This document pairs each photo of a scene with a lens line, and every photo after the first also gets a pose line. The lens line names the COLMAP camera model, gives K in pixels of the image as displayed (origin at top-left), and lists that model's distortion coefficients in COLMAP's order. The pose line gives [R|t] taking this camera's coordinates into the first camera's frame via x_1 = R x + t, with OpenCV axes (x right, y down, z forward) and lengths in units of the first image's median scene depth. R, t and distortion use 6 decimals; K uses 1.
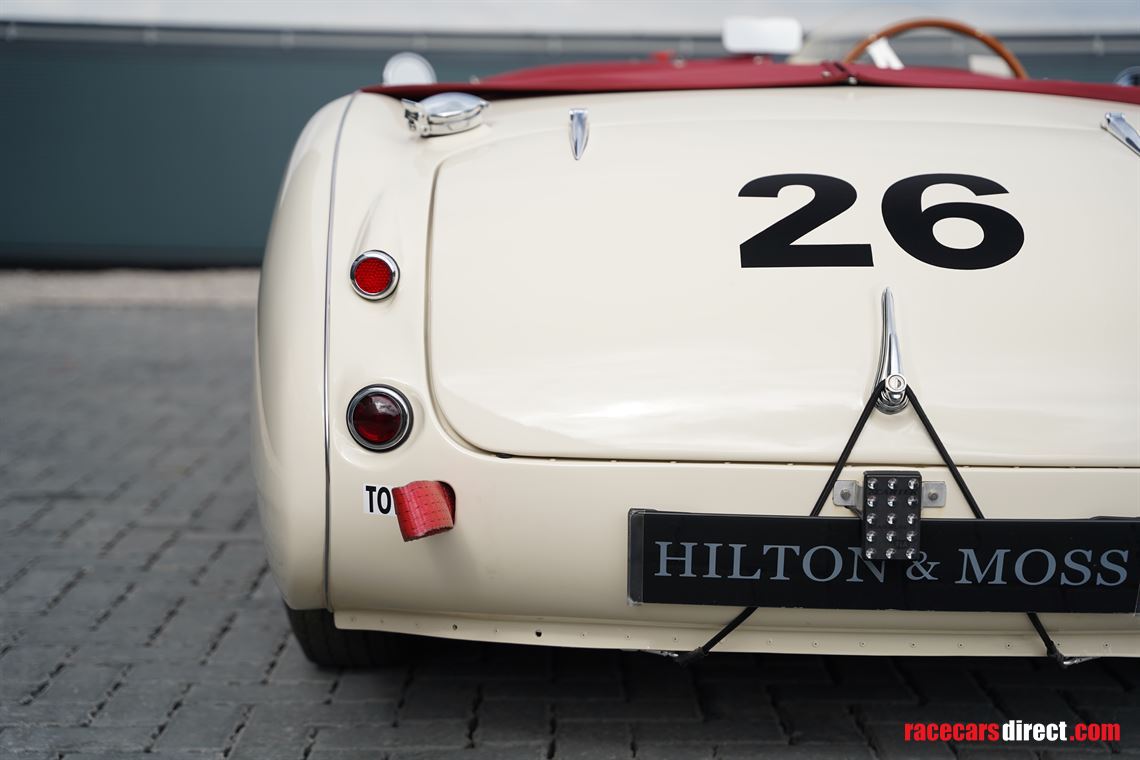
lens RADIAL K [[1655.9, 0, 569.5], [0, 1655.9, 380.2], [0, 0, 1]] dist [0.047641, 0.000000]
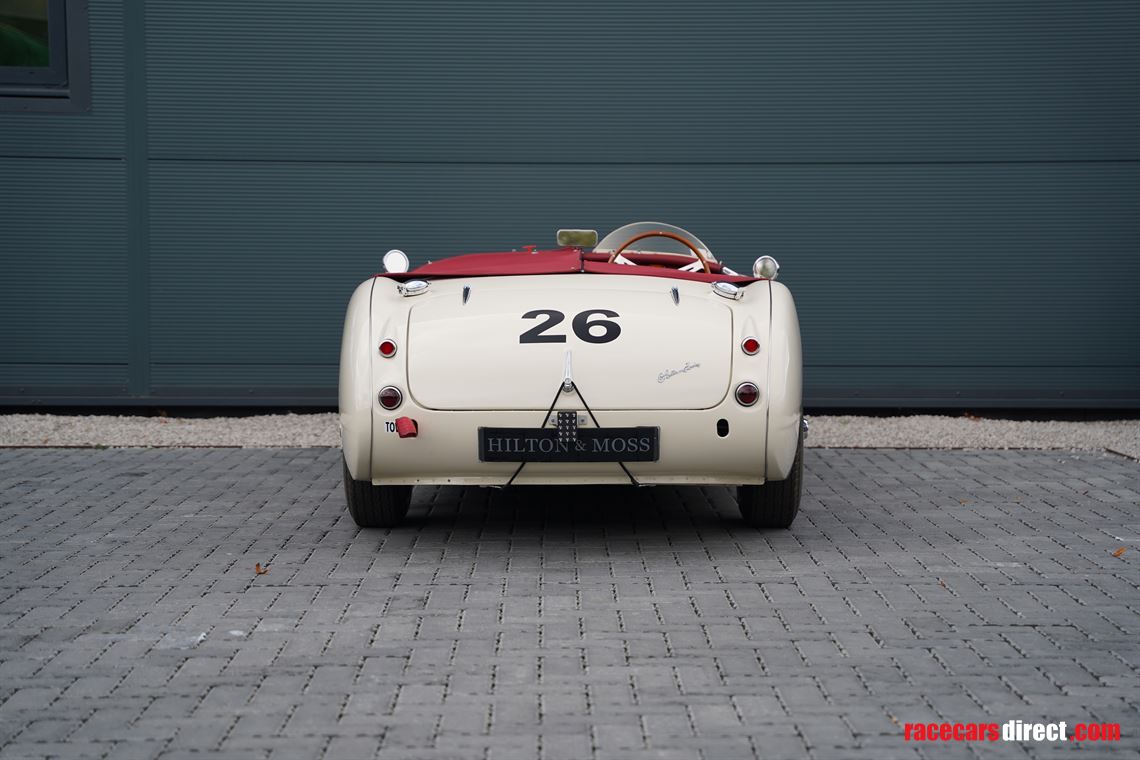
lens RADIAL K [[1655.9, 0, 569.9], [0, 1655.9, 380.1], [0, 0, 1]] dist [0.047641, 0.000000]
pose [[0.999767, -0.008702, 0.019746, 0.136784], [0.010234, 0.996832, -0.078877, 0.222493], [-0.018997, 0.079061, 0.996689, -1.845808]]
